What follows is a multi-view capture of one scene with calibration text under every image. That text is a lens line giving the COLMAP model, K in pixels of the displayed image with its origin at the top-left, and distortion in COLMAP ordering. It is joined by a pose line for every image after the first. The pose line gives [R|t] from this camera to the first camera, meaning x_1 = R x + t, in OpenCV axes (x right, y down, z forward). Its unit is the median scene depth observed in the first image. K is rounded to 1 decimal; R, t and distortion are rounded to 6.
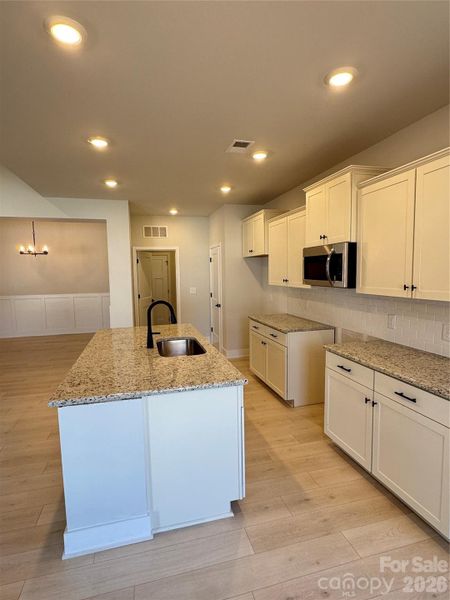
lens RADIAL K [[312.1, 0, 223.6], [0, 312.1, 297.2], [0, 0, 1]] dist [-0.017538, 0.003197]
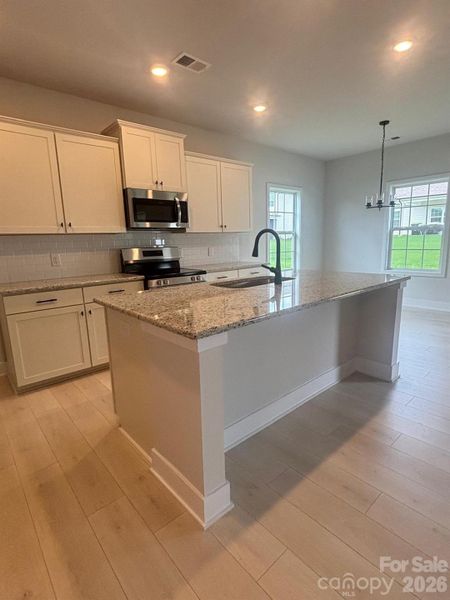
lens RADIAL K [[312.1, 0, 223.6], [0, 312.1, 297.2], [0, 0, 1]] dist [-0.017538, 0.003197]
pose [[-0.429770, -0.133508, 0.893014, -0.846867], [0.109490, 0.974005, 0.198310, 0.009896], [-0.896275, 0.183004, -0.403980, 1.346337]]
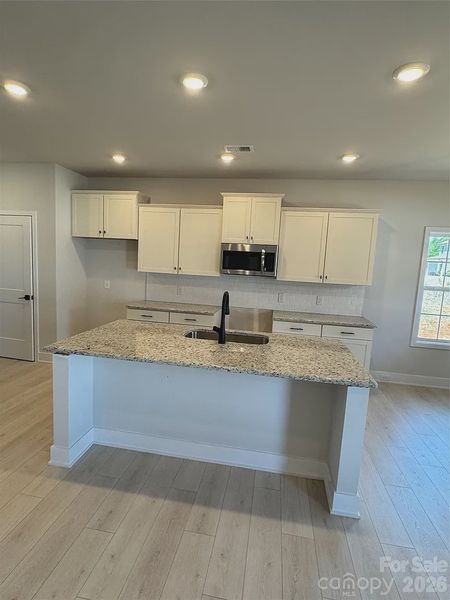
lens RADIAL K [[312.1, 0, 223.6], [0, 312.1, 297.2], [0, 0, 1]] dist [-0.017538, 0.003197]
pose [[0.428961, -0.069302, 0.900661, -0.956709], [0.014732, 0.997457, 0.069734, -0.036799], [-0.903203, -0.016645, 0.428891, 0.540022]]
